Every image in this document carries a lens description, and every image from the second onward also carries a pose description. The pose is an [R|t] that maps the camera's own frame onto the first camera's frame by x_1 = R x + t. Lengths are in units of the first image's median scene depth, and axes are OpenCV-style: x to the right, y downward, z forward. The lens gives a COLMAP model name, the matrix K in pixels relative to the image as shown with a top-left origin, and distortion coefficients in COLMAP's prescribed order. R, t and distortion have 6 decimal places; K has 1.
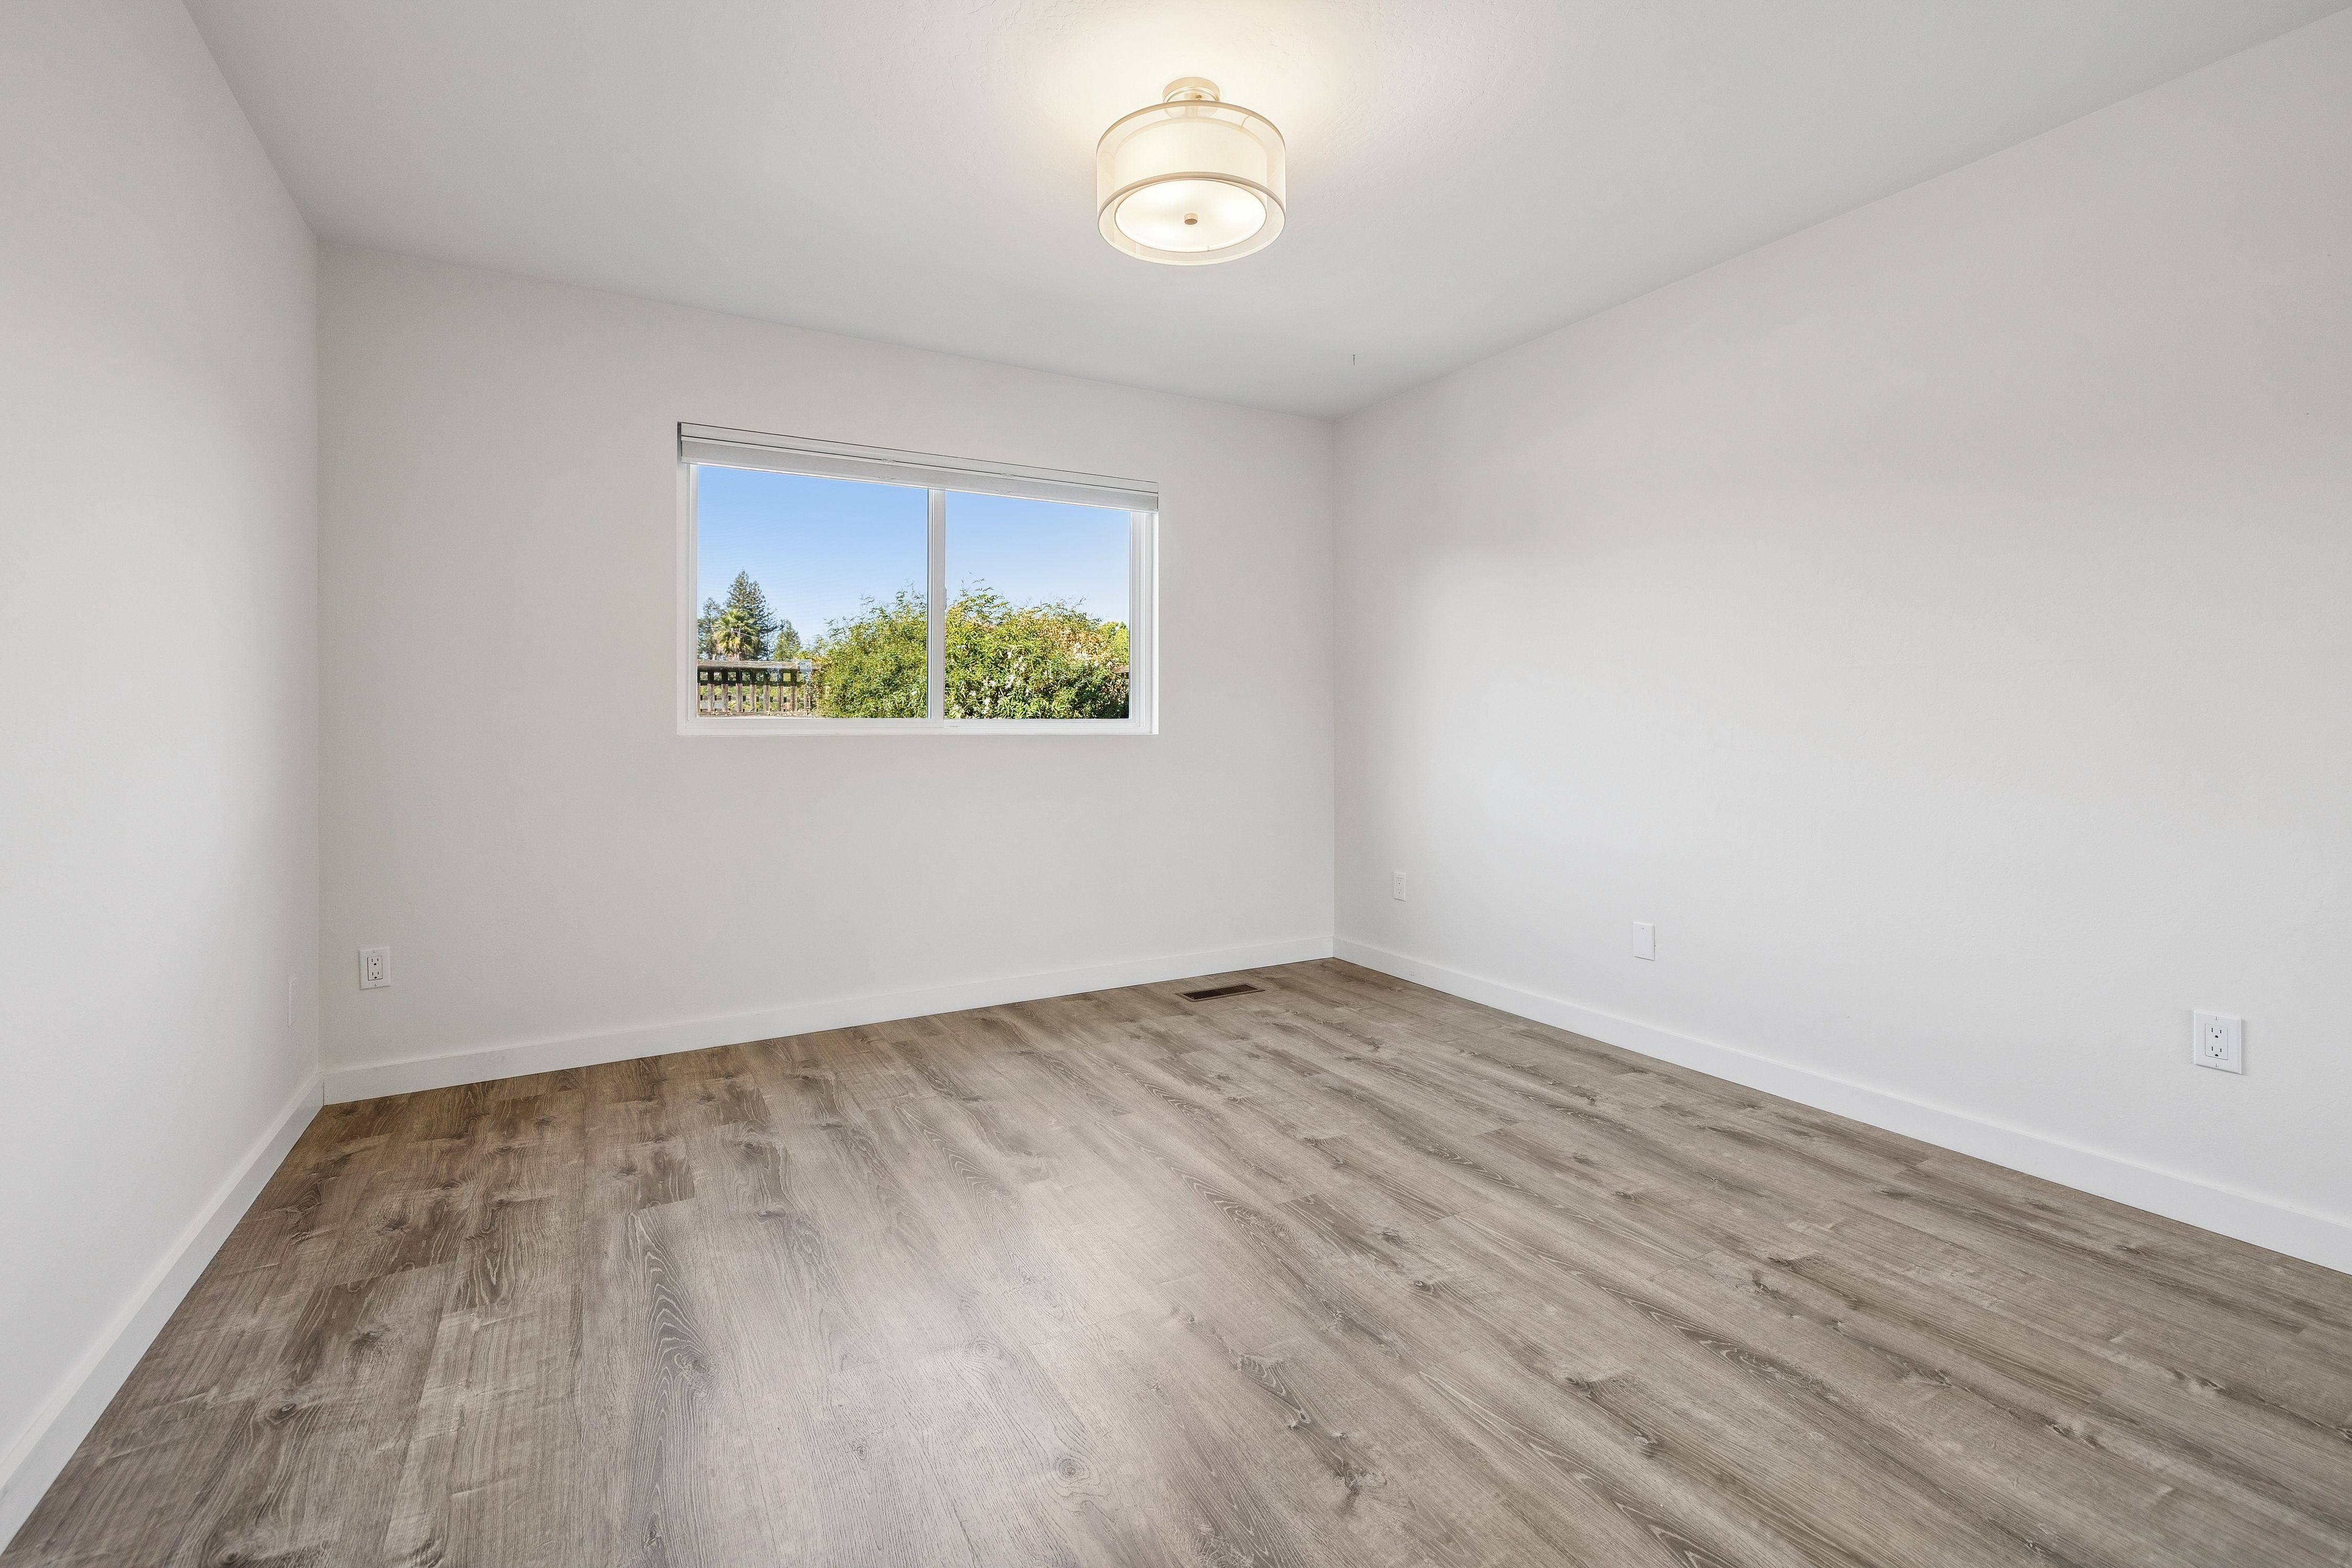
lens RADIAL K [[1003.7, 0, 1176.0], [0, 1003.7, 784.0], [0, 0, 1]] dist [0.000050, -0.000055]
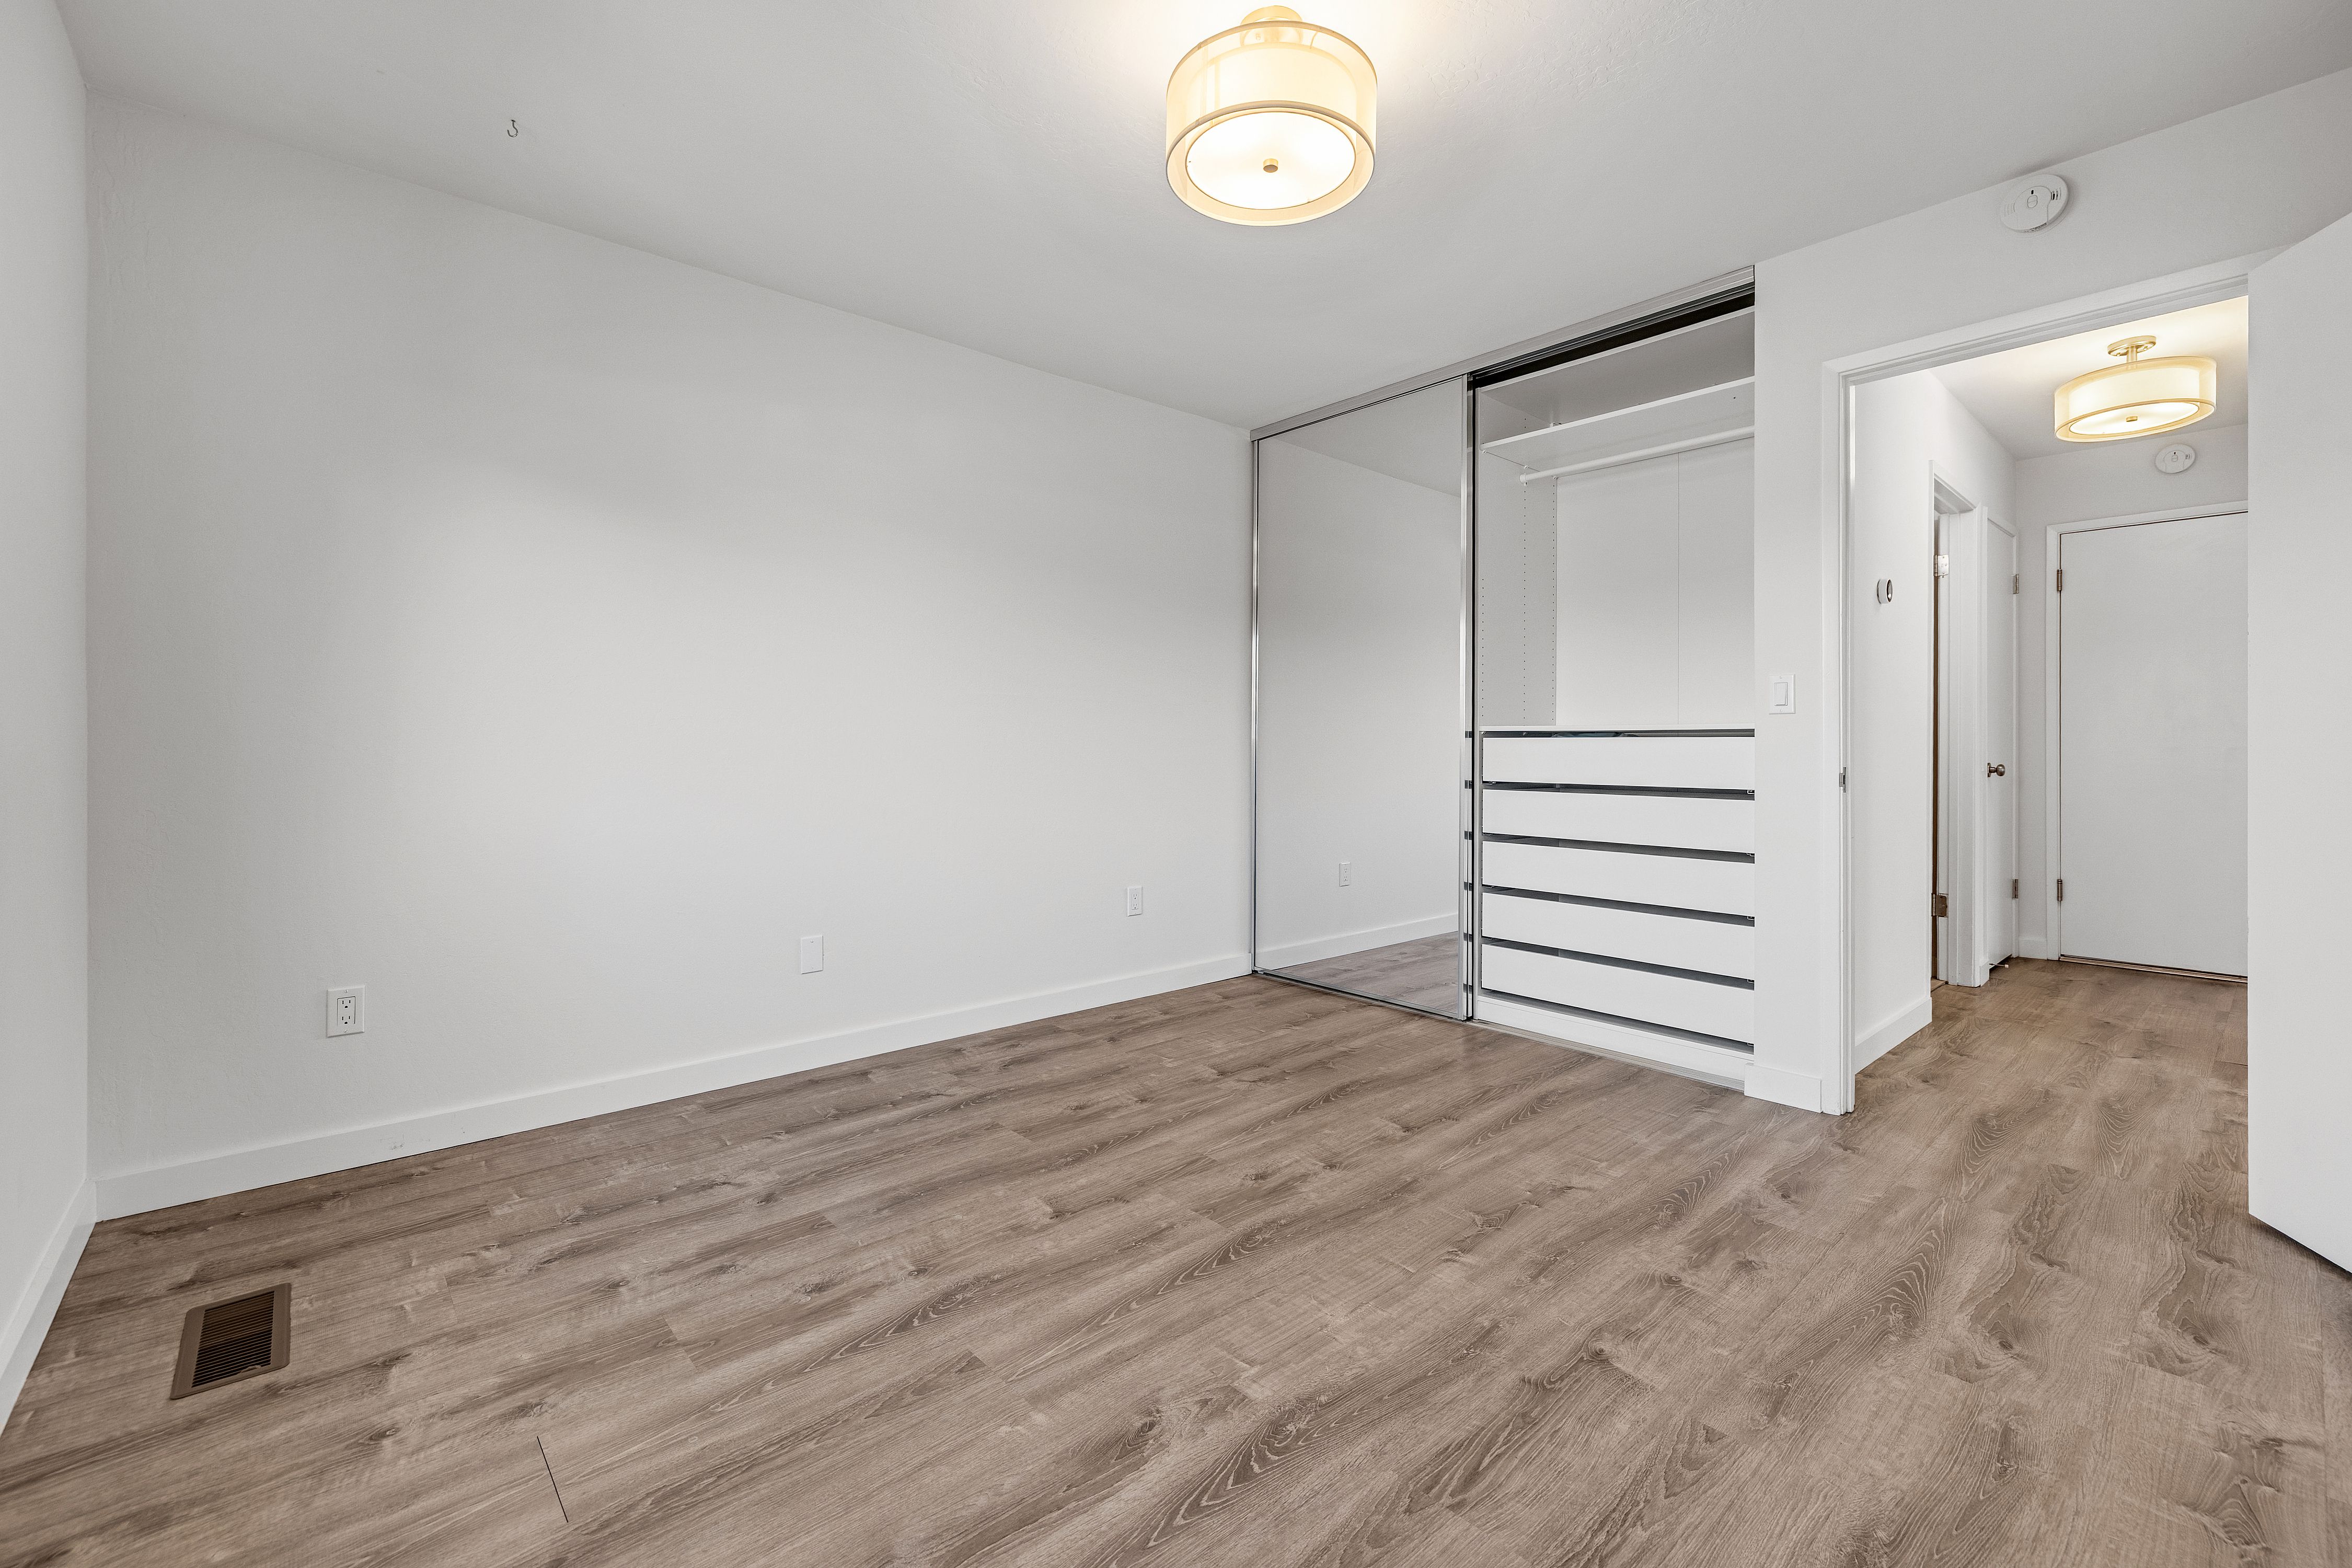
lens RADIAL K [[1001.4, 0, 1173.9], [0, 1001.4, 754.2], [0, 0, 1]] dist [-0.001174, -0.000110]
pose [[-0.196348, -0.004592, 0.980524, -0.771250], [0.058527, 0.998151, 0.016394, -0.046778], [-0.978786, 0.060606, -0.195716, 1.126411]]
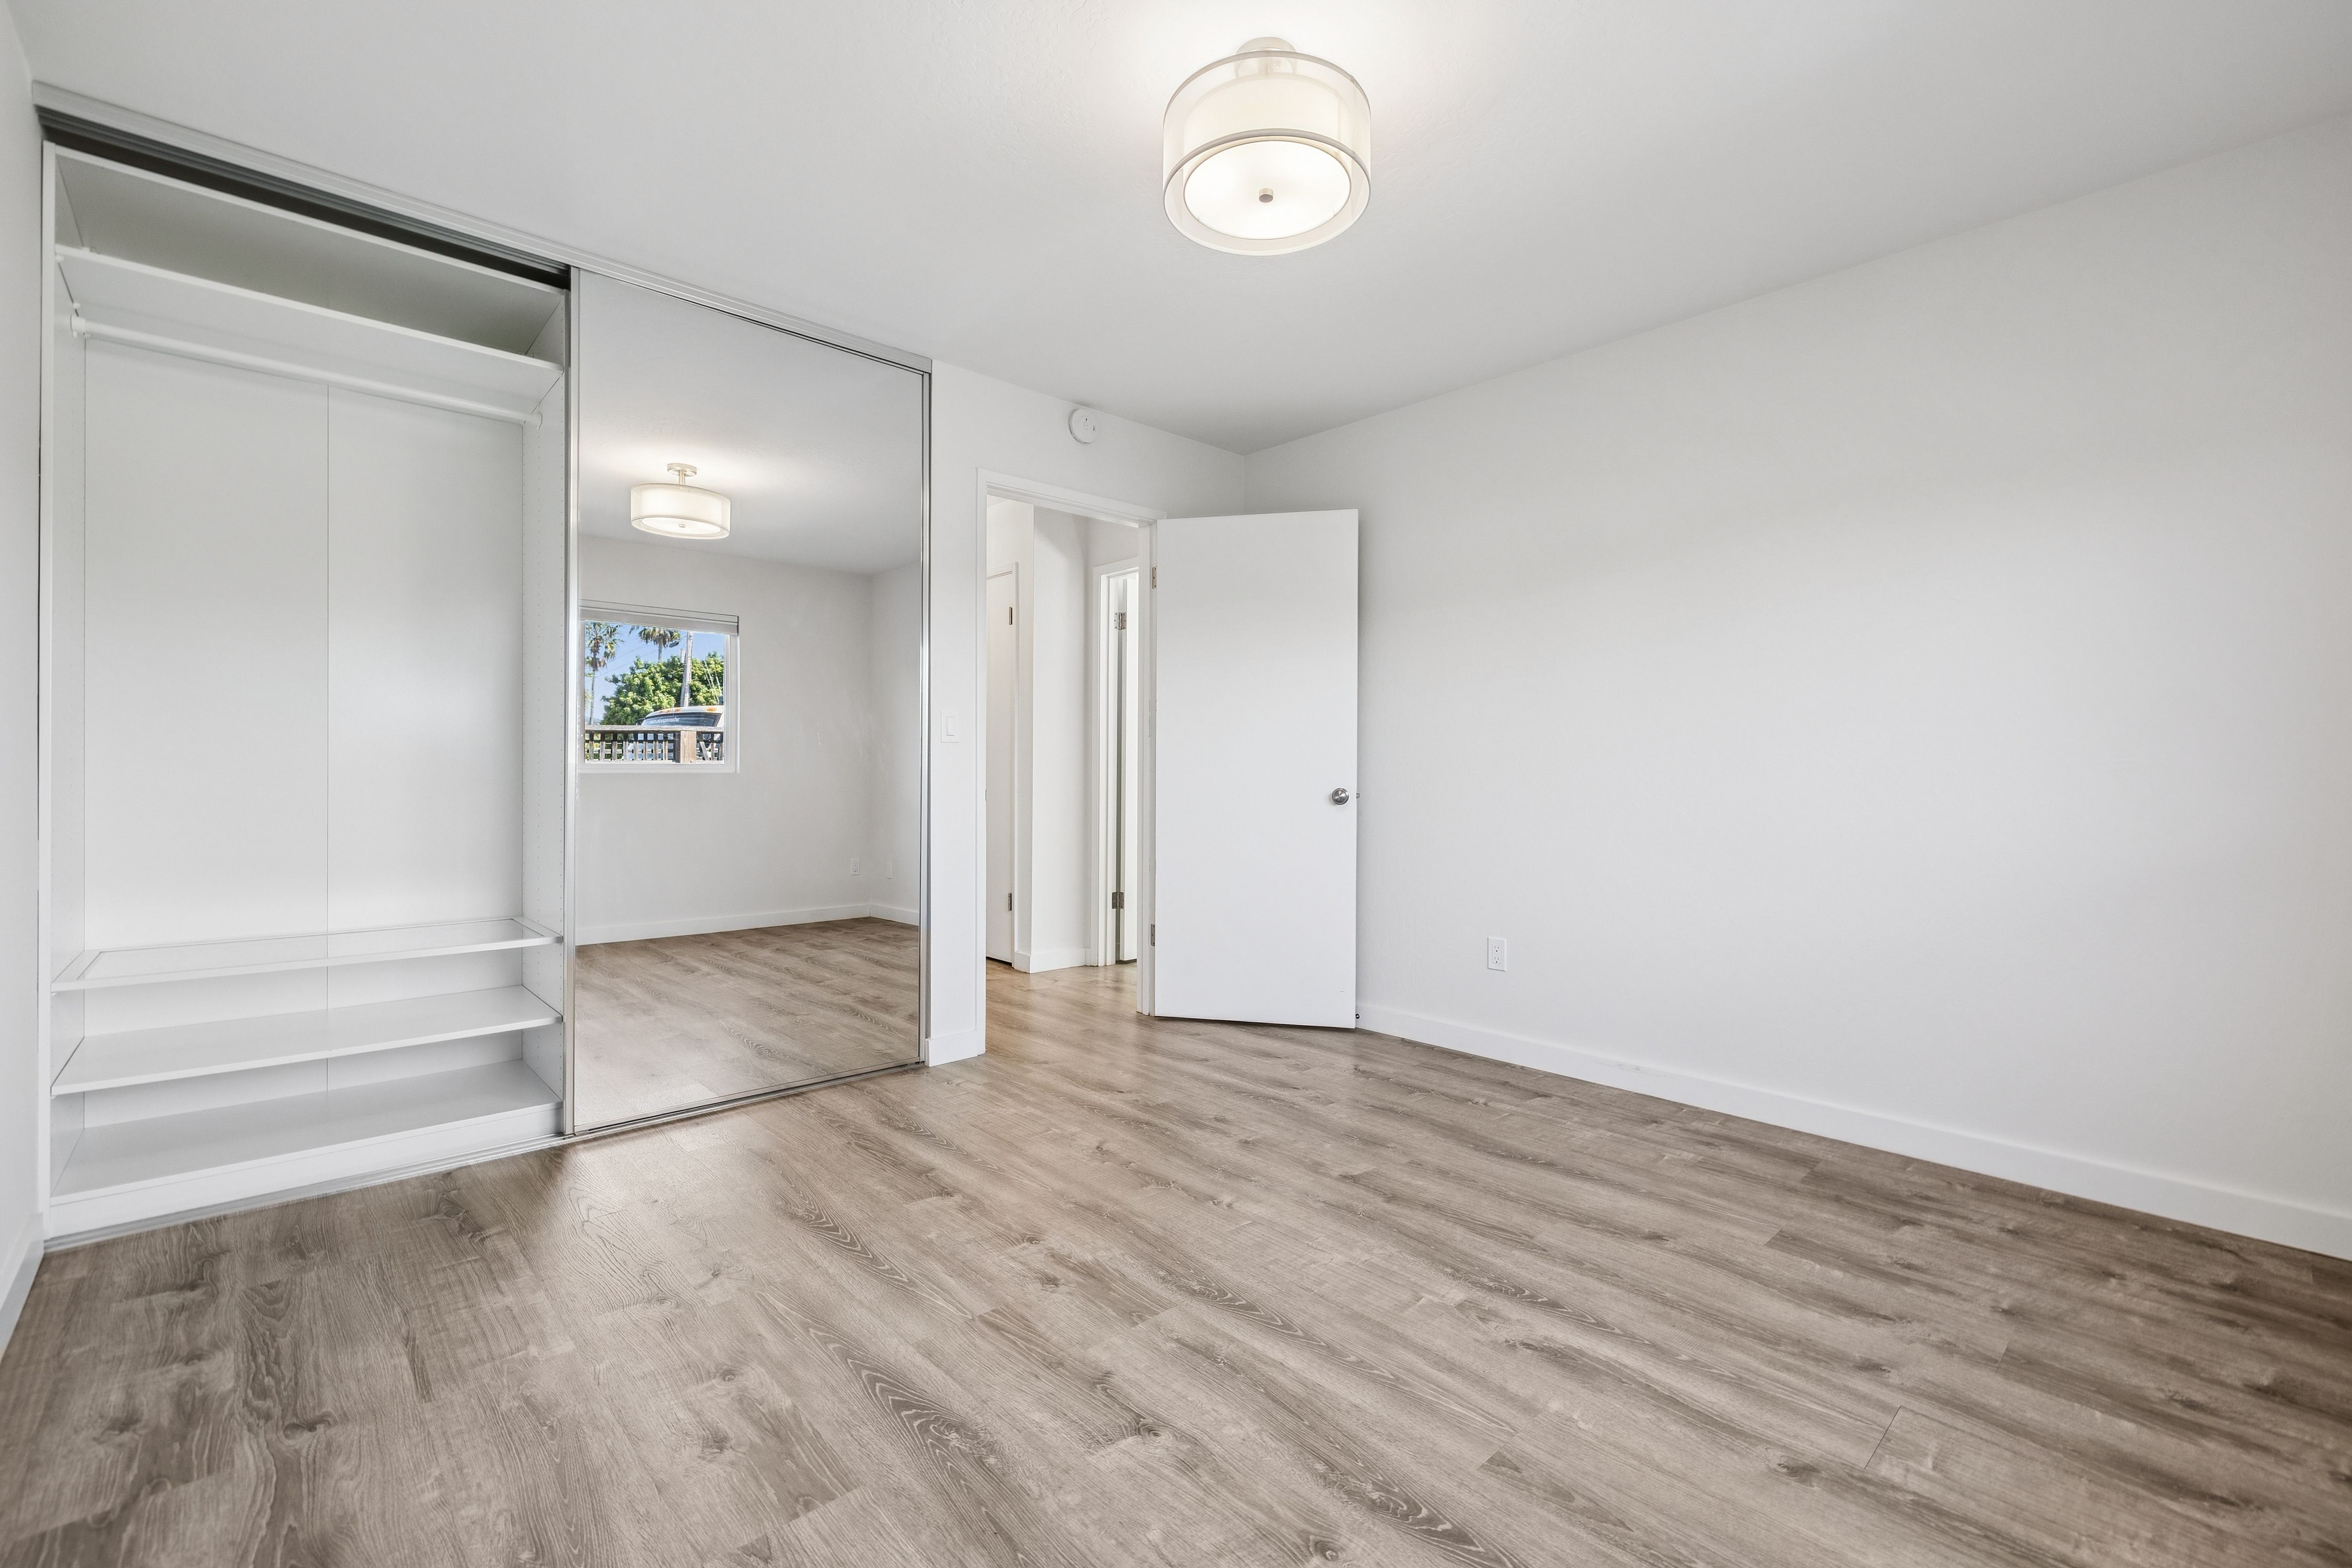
lens RADIAL K [[1001.4, 0, 1173.9], [0, 1001.4, 754.2], [0, 0, 1]] dist [-0.001174, -0.000110]
pose [[-0.975451, -0.005612, -0.220146, 0.274297], [-0.015486, 0.998948, 0.043153, -0.087928], [0.219673, 0.045503, -0.974512, 1.698061]]
